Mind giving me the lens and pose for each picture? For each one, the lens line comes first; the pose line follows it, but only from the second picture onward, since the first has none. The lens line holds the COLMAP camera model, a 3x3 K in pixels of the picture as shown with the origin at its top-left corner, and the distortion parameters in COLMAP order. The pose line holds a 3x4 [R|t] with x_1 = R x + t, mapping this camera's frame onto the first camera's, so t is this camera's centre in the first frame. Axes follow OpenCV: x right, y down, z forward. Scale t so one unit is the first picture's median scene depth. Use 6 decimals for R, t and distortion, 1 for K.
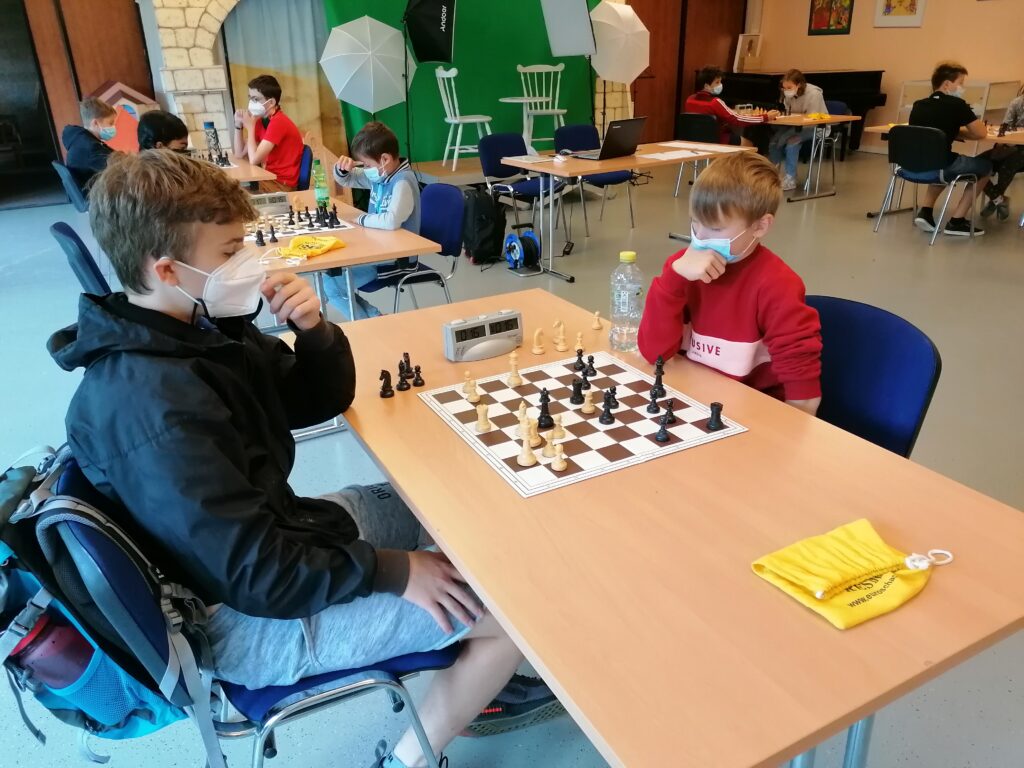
lens RADIAL K [[766.6, 0, 518.0], [0, 766.6, 398.2], [0, 0, 1]] dist [0.096146, -0.127188]
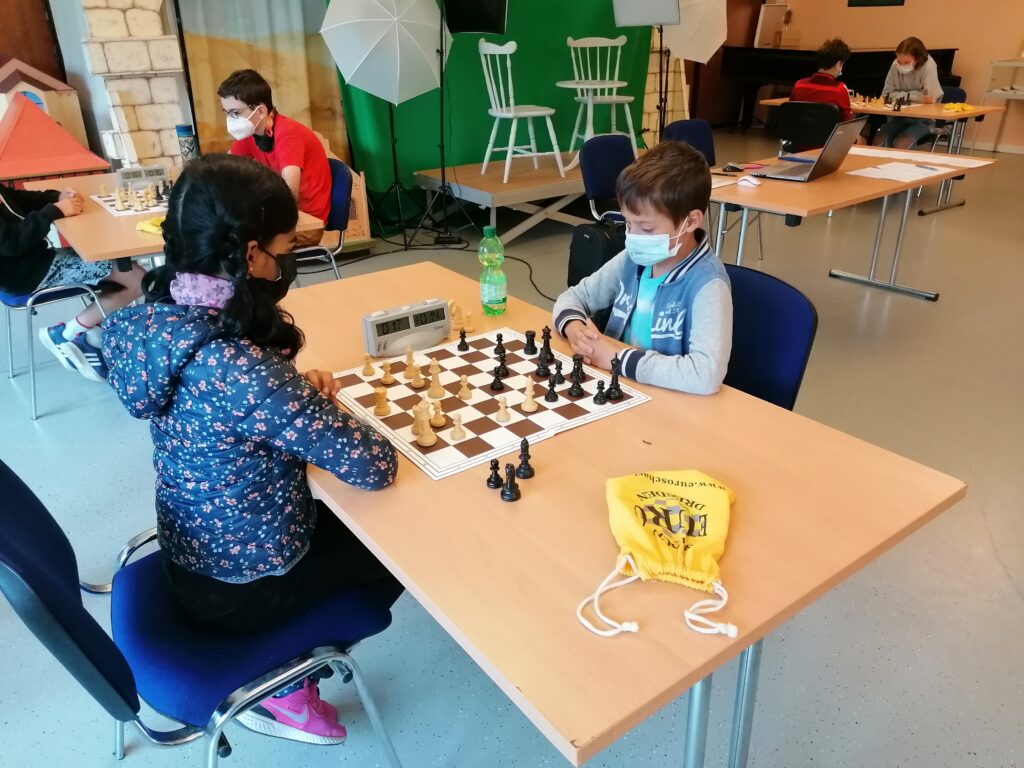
lens RADIAL K [[795.4, 0, 512.0], [0, 795.4, 384.0], [0, 0, 1]] dist [0.061519, -0.073911]
pose [[0.993656, -0.036190, 0.106481, -0.158447], [0.035702, 0.999341, 0.006487, -0.105948], [-0.106645, -0.002644, 0.994294, 0.244420]]
